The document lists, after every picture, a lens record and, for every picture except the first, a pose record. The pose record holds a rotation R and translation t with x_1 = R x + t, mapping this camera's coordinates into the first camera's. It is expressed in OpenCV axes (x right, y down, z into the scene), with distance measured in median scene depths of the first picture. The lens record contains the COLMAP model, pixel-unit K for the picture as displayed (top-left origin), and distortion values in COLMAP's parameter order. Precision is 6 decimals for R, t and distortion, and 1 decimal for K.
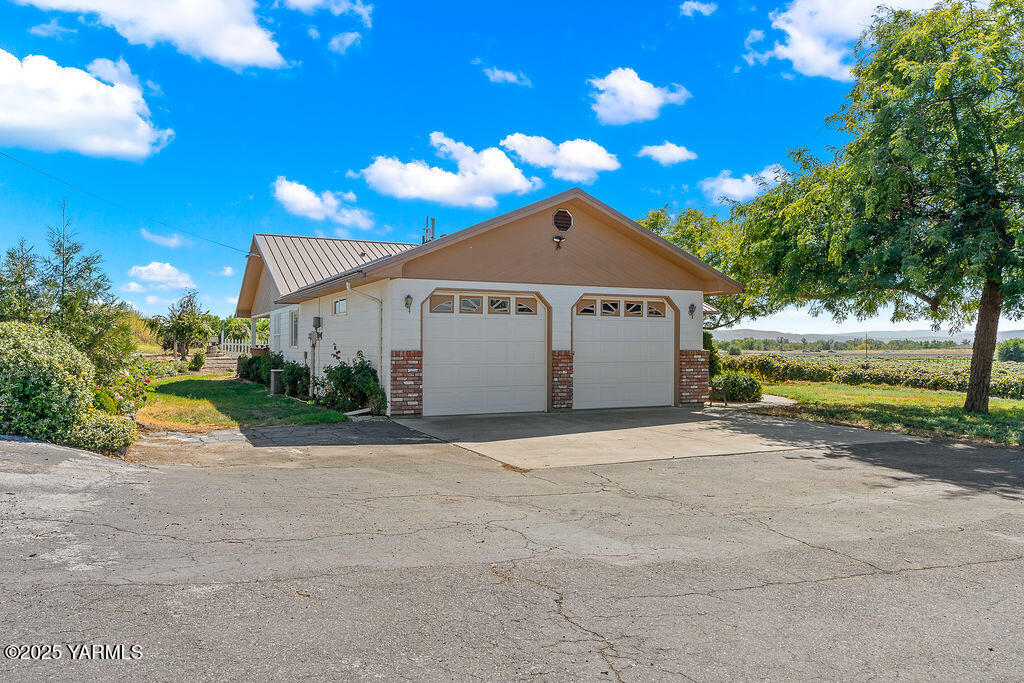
lens RADIAL K [[733.2, 0, 512.0], [0, 733.2, 341.5], [0, 0, 1]] dist [-0.006675, -0.001705]
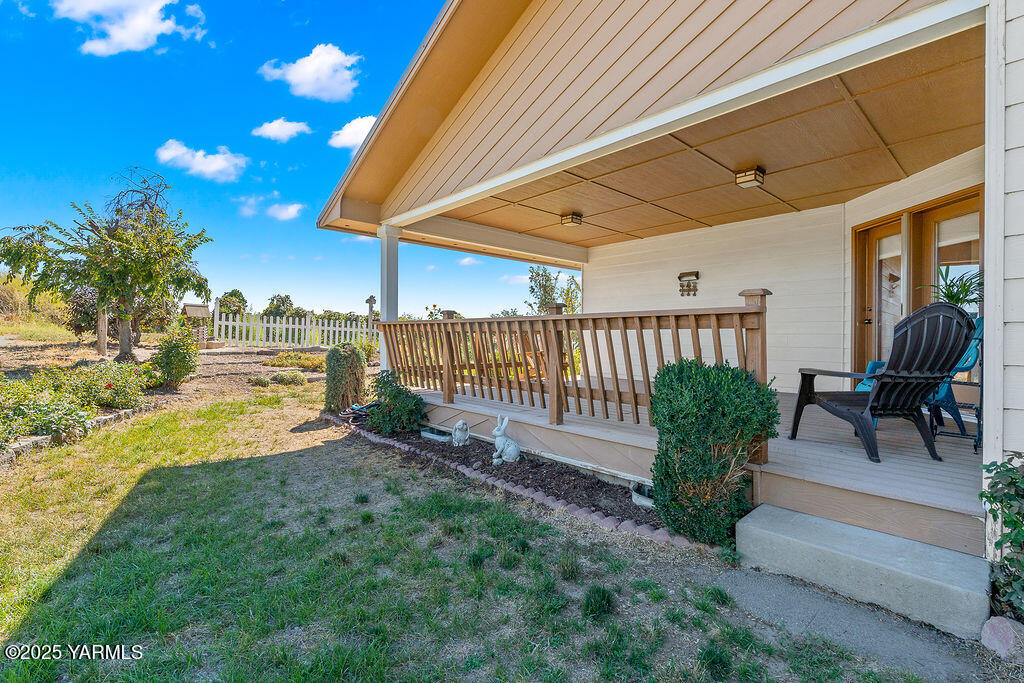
lens RADIAL K [[461.3, 0, 513.3], [0, 461.3, 335.8], [0, 0, 1]] dist [-0.001649, 0.000050]
pose [[0.963732, 0.003035, 0.266854, -1.448647], [-0.003978, 0.999988, 0.002994, 0.055363], [-0.266842, -0.003947, 0.963732, 3.251854]]
